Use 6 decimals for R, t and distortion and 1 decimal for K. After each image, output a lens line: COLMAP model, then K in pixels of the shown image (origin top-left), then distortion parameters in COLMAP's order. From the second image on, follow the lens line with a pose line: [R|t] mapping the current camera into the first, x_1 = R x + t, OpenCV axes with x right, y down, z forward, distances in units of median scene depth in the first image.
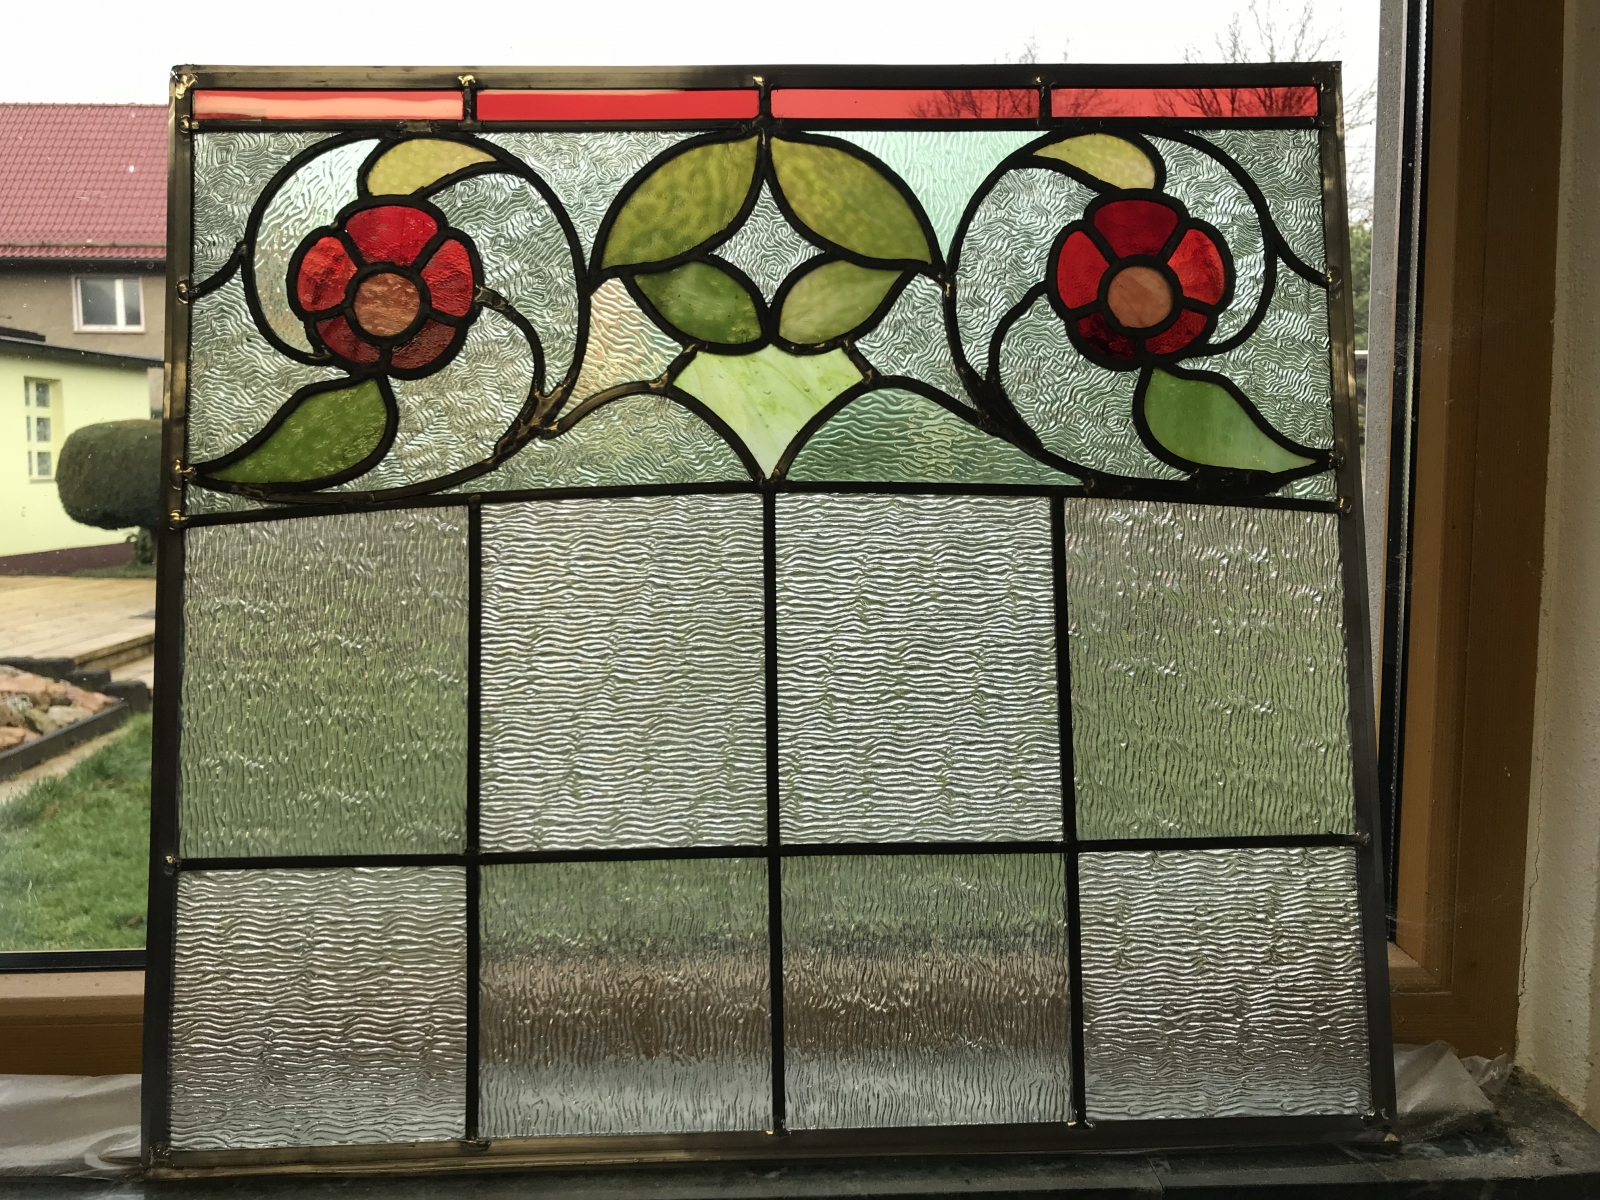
lens RADIAL K [[1308.3, 0, 798.3], [0, 1308.3, 574.1], [0, 0, 1]] dist [0.032327, -0.038669]
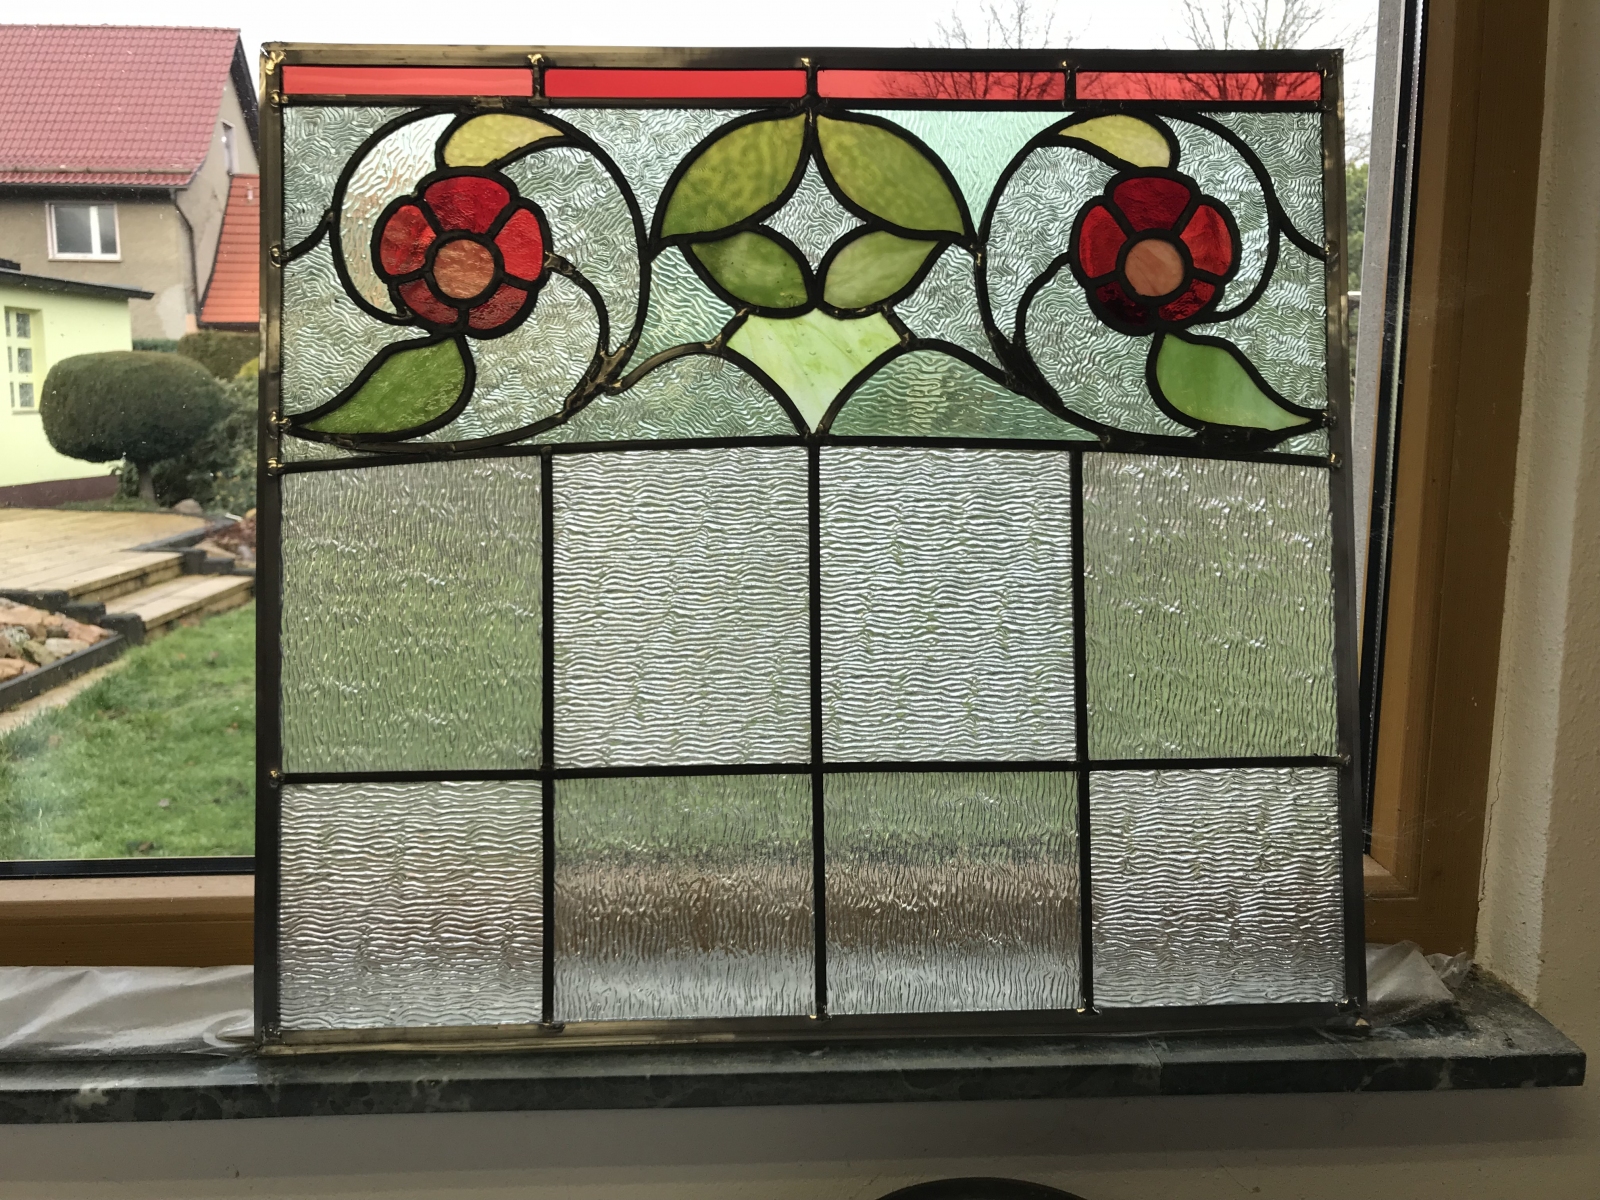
lens RADIAL K [[1308.3, 0, 798.3], [0, 1308.3, 574.1], [0, 0, 1]] dist [0.032327, -0.038669]
pose [[0.999897, 0.005813, 0.013085, -0.049153], [-0.006436, 0.998825, 0.048032, -0.007197], [-0.012790, -0.048111, 0.998760, -0.100251]]
